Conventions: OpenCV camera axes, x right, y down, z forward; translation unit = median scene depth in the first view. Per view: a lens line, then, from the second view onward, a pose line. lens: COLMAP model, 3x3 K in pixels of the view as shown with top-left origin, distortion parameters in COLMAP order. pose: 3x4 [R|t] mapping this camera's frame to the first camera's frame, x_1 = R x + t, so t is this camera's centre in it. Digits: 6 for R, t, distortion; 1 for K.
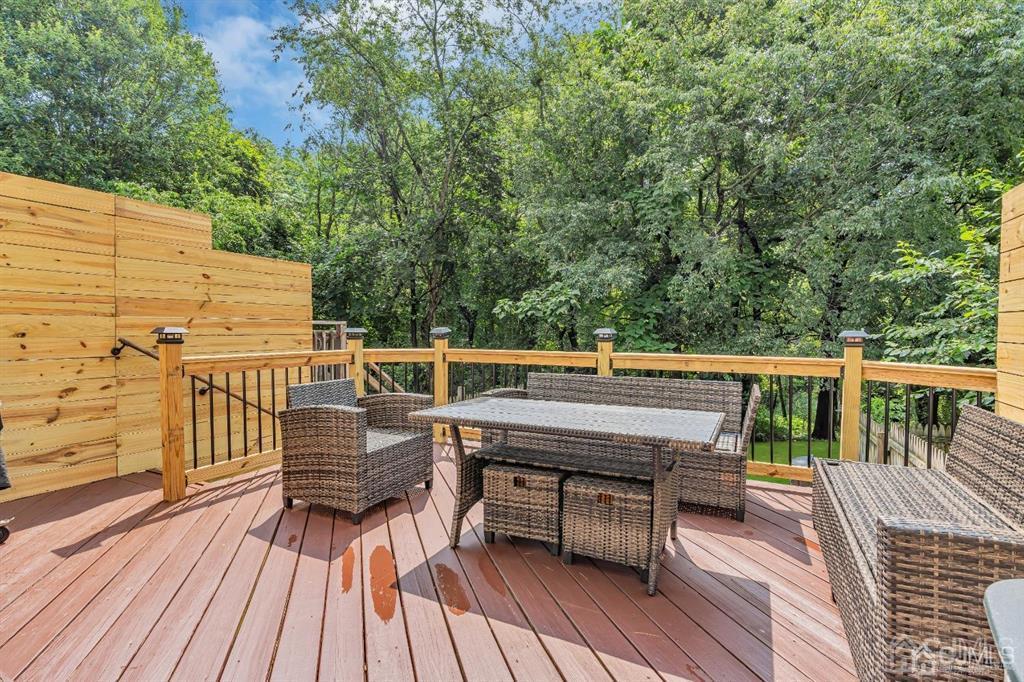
lens RADIAL K [[480.2, 0, 517.4], [0, 480.2, 341.1], [0, 0, 1]] dist [-0.005317, 0.000416]
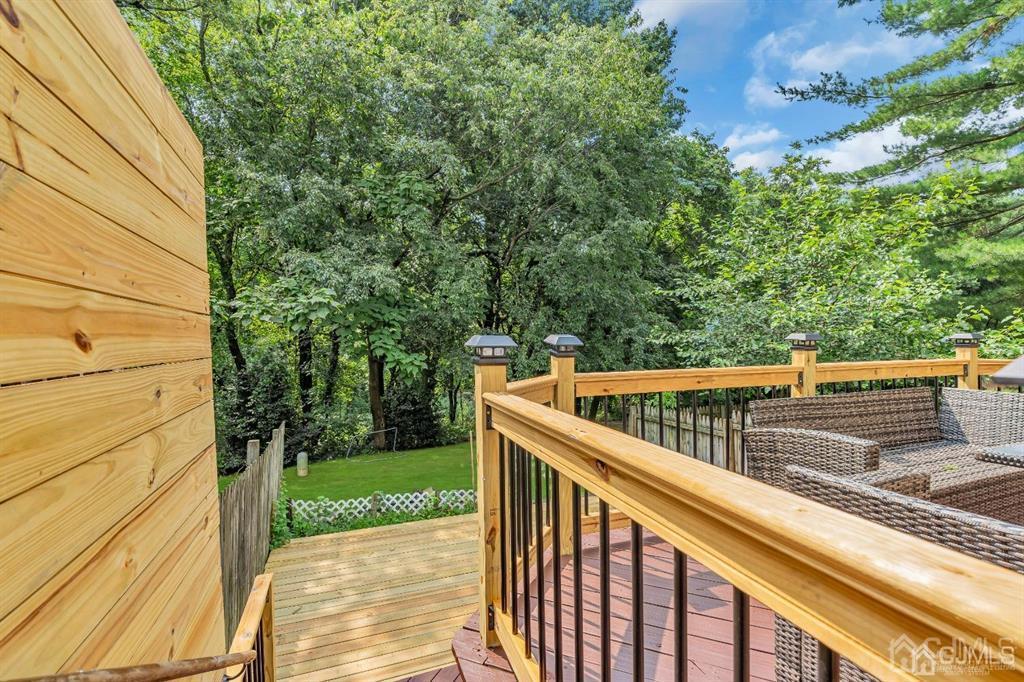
lens RADIAL K [[480.2, 0, 517.4], [0, 480.2, 341.1], [0, 0, 1]] dist [-0.005317, 0.000416]
pose [[0.681206, -0.012553, 0.731984, -0.661616], [0.034014, 0.999316, -0.014517, -0.017685], [-0.731301, 0.034787, 0.681167, 0.793433]]
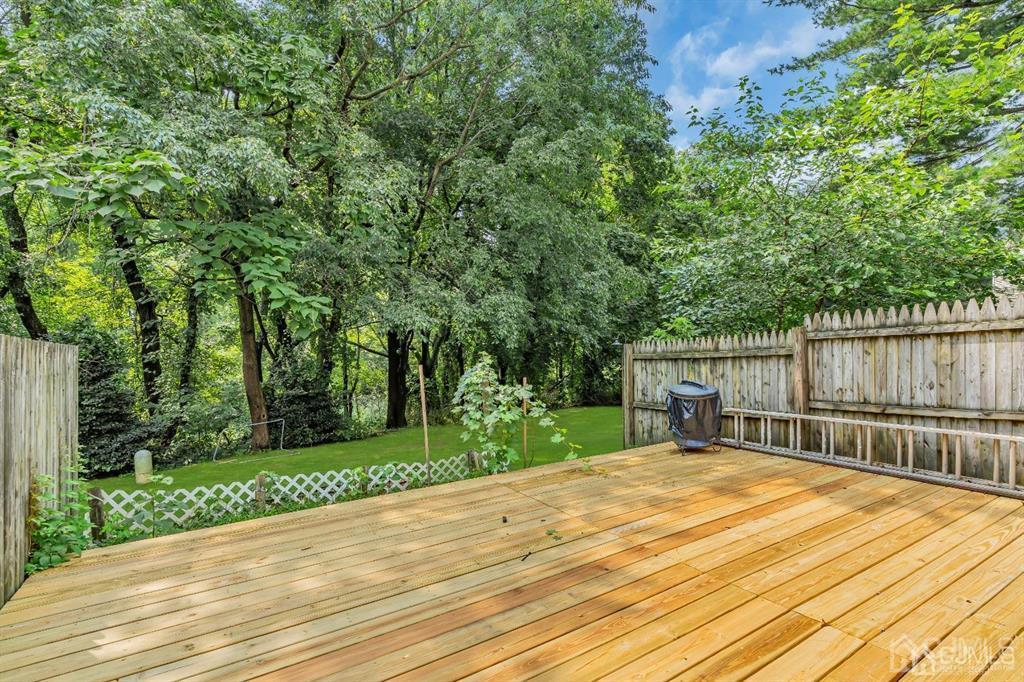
lens RADIAL K [[489.1, 0, 513.8], [0, 489.1, 372.7], [0, 0, 1]] dist [-0.001228, 0.000148]
pose [[0.513634, -0.054529, 0.856275, -0.354116], [0.051784, 0.998129, 0.032500, 0.282173], [-0.856445, 0.027649, 0.515497, 1.370050]]
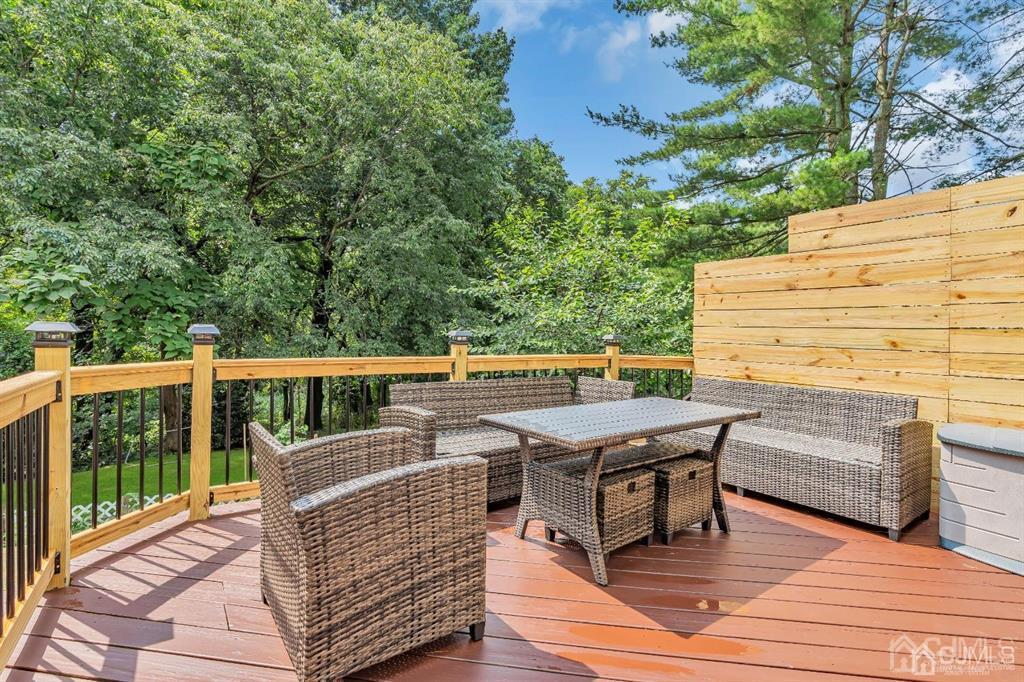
lens RADIAL K [[496.8, 0, 527.3], [0, 496.8, 333.9], [0, 0, 1]] dist [-0.002432, 0.001146]
pose [[0.452140, 0.005913, 0.891927, -0.600103], [0.009502, 0.999889, -0.011445, -0.007042], [-0.891896, 0.013650, 0.452034, 0.435077]]
